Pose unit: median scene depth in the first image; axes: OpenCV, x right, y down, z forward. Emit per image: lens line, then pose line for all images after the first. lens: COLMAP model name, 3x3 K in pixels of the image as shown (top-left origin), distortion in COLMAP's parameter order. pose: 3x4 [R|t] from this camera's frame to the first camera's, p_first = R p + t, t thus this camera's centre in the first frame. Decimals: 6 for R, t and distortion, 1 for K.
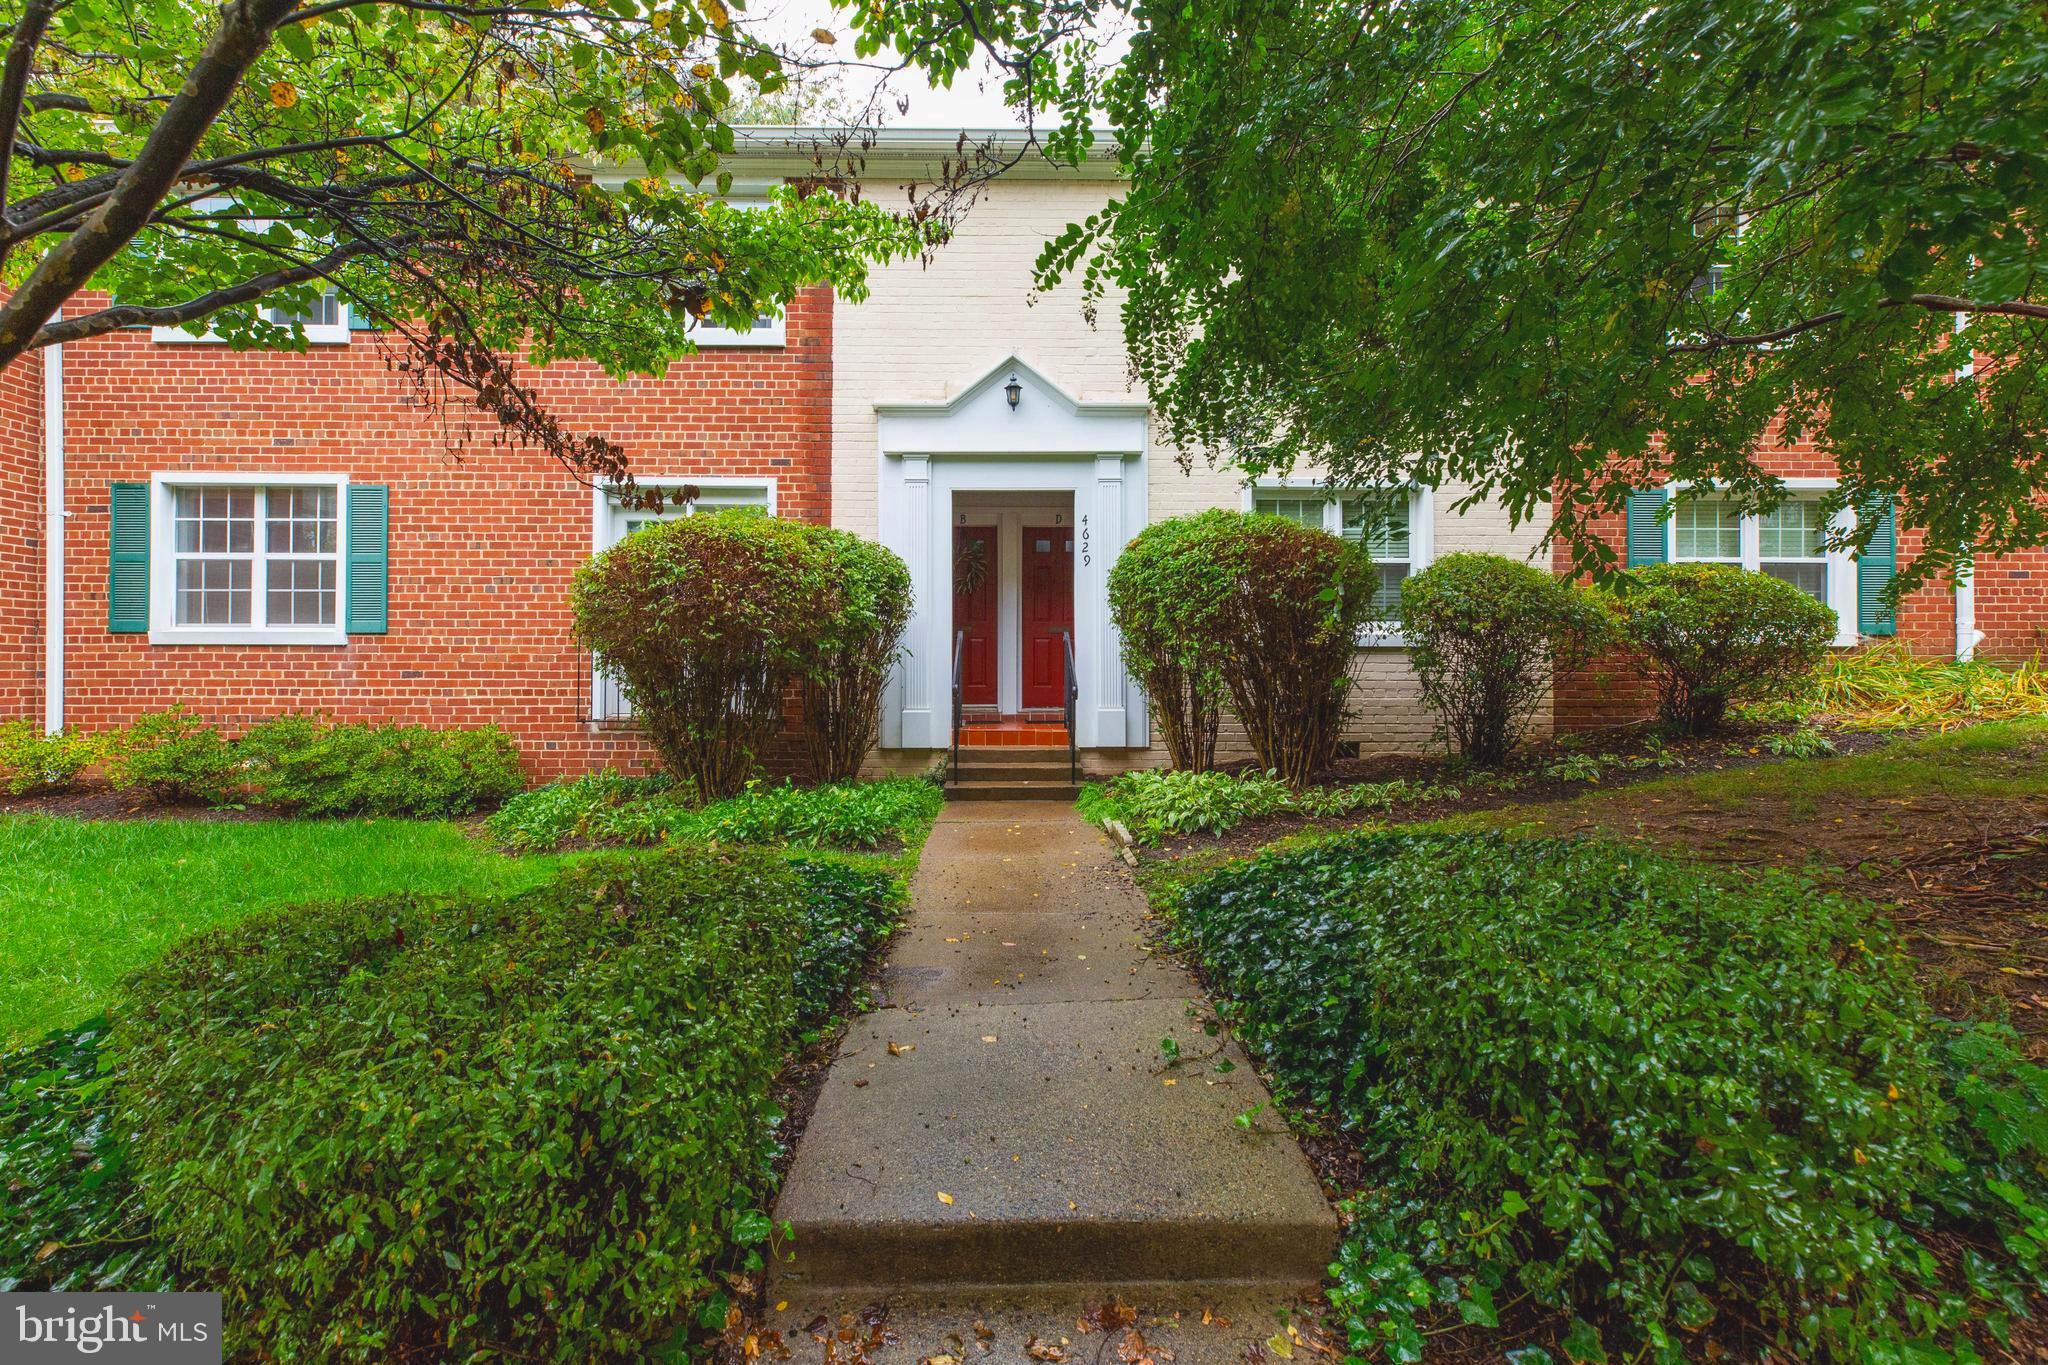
lens RADIAL K [[972.8, 0, 1079.5], [0, 972.8, 678.9], [0, 0, 1]] dist [-0.042685, 0.014901]
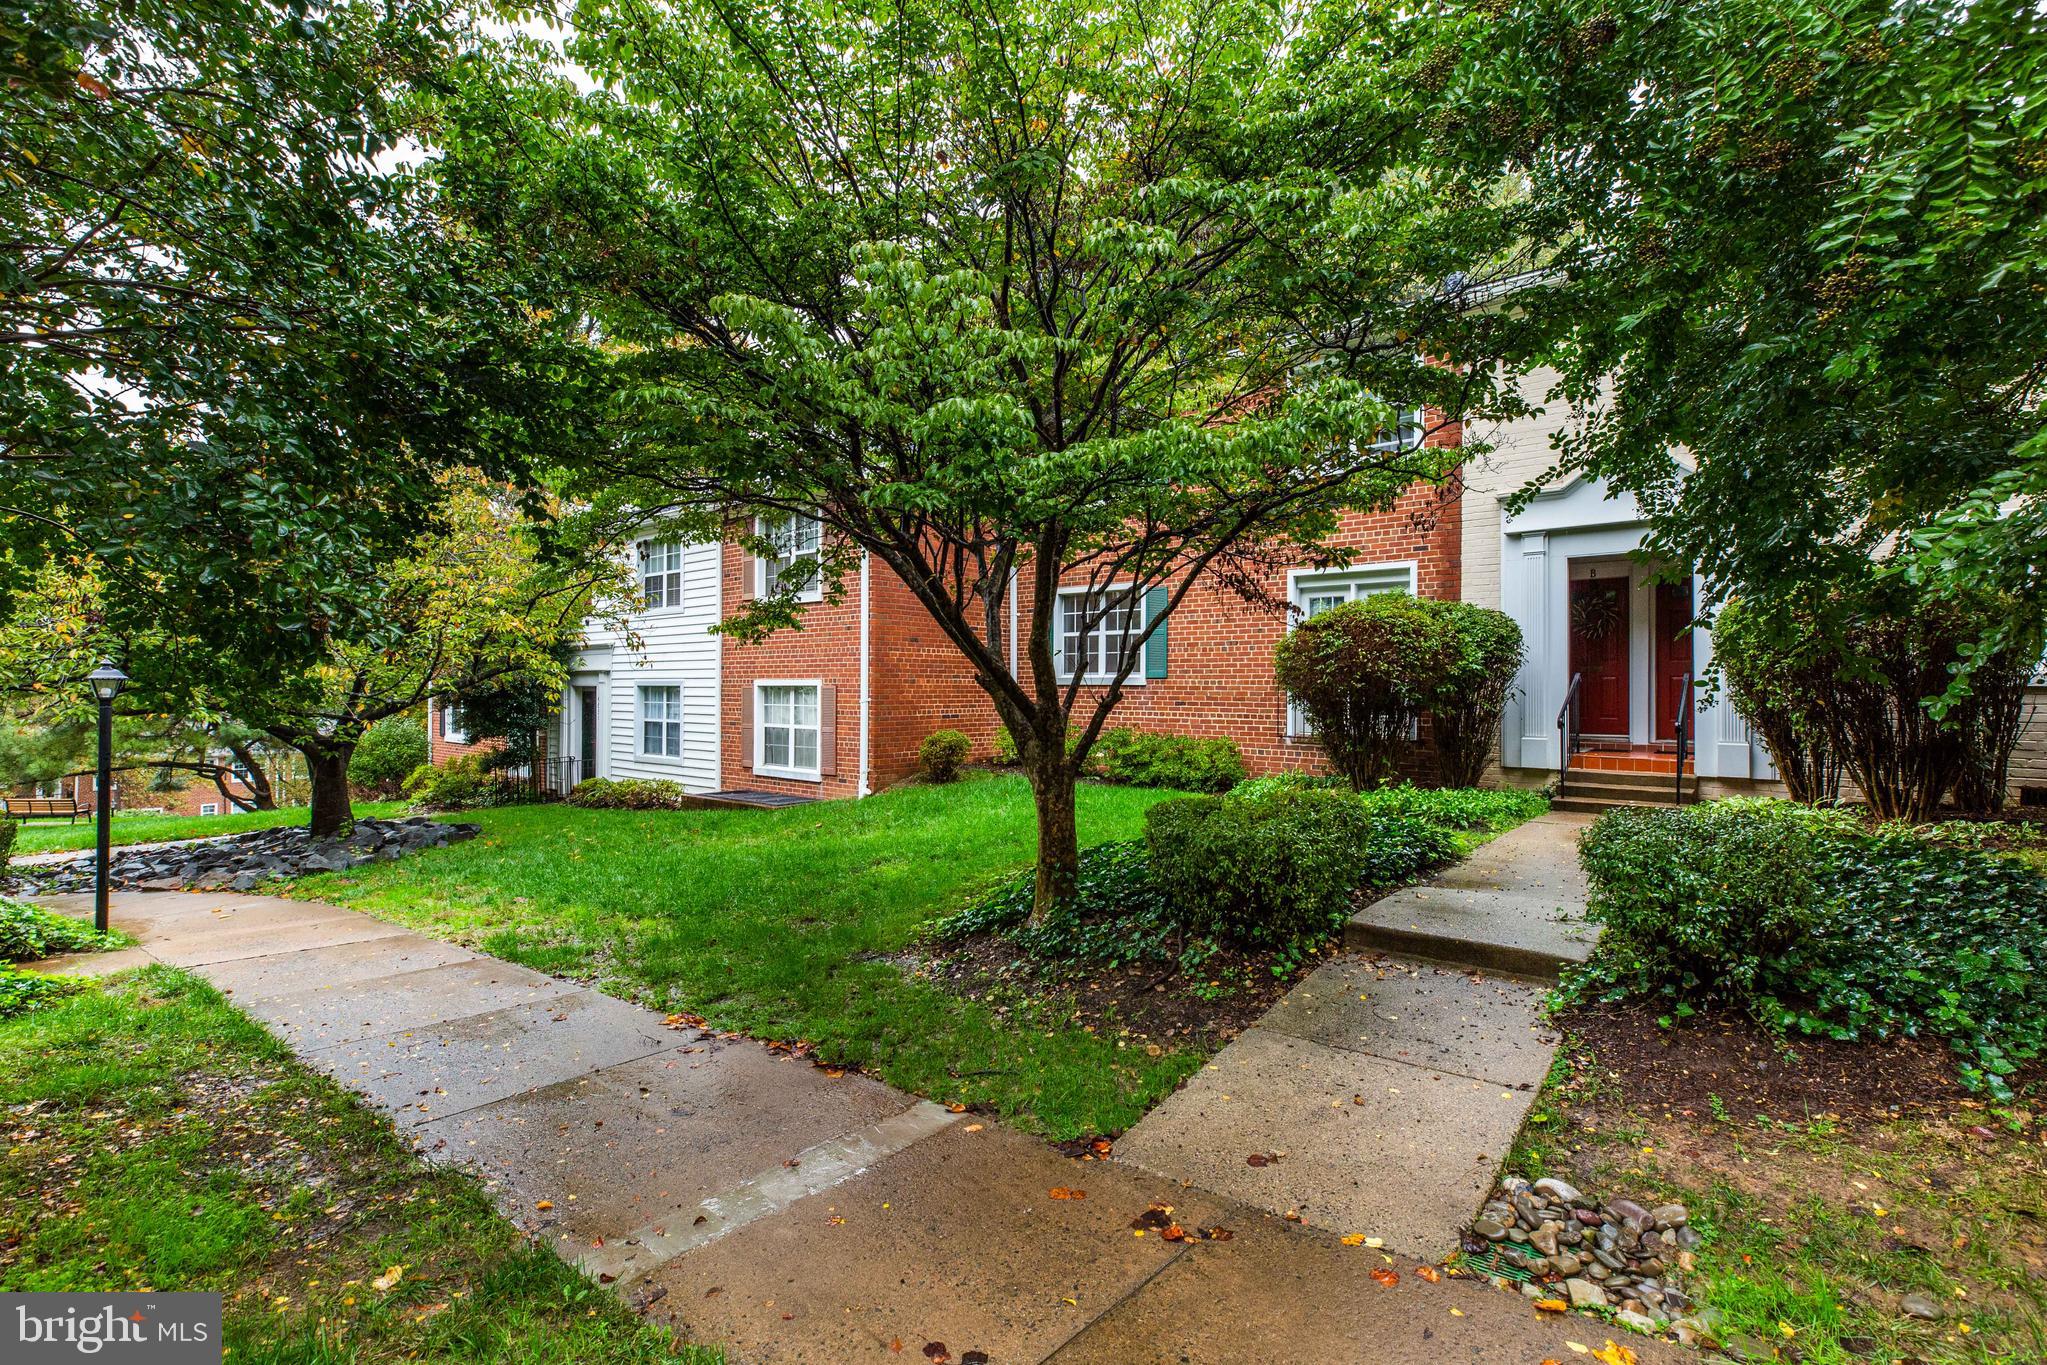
lens RADIAL K [[923.4, 0, 1007.7], [0, 923.4, 681.7], [0, 0, 1]] dist [0.028617, -0.000144]
pose [[0.723185, -0.006457, -0.690625, 0.168360], [-0.007817, 0.999816, -0.017533, -0.012684], [0.690611, 0.018079, 0.723001, -0.329105]]
